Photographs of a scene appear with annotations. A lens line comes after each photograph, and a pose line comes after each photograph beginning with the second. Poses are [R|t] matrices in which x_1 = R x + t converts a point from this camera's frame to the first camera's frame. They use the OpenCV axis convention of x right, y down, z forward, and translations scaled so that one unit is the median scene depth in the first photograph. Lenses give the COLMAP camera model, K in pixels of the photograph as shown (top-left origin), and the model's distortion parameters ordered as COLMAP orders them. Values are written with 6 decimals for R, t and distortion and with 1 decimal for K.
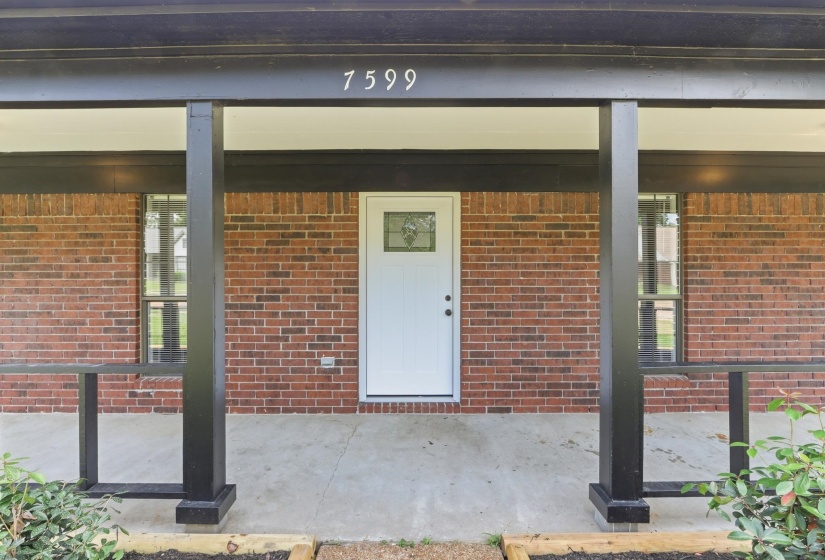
lens RADIAL K [[399.6, 0, 413.7], [0, 399.6, 280.4], [0, 0, 1]] dist [-0.019125, 0.001336]
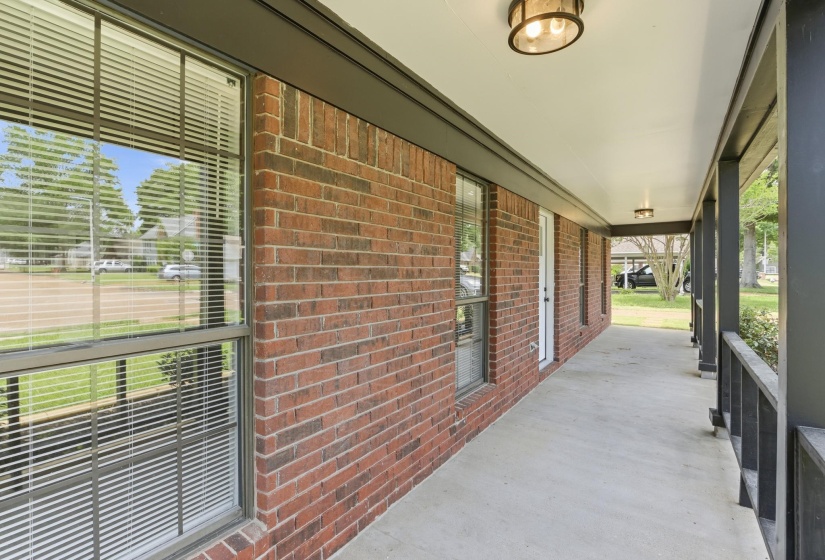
lens RADIAL K [[399.6, 0, 412.4], [0, 399.6, 274.3], [0, 0, 1]] dist [-0.019125, 0.001336]
pose [[0.550710, -0.003436, 0.834690, -1.389864], [0.000501, 0.999993, 0.003786, -0.014245], [-0.834697, -0.001667, 0.550707, 0.644002]]
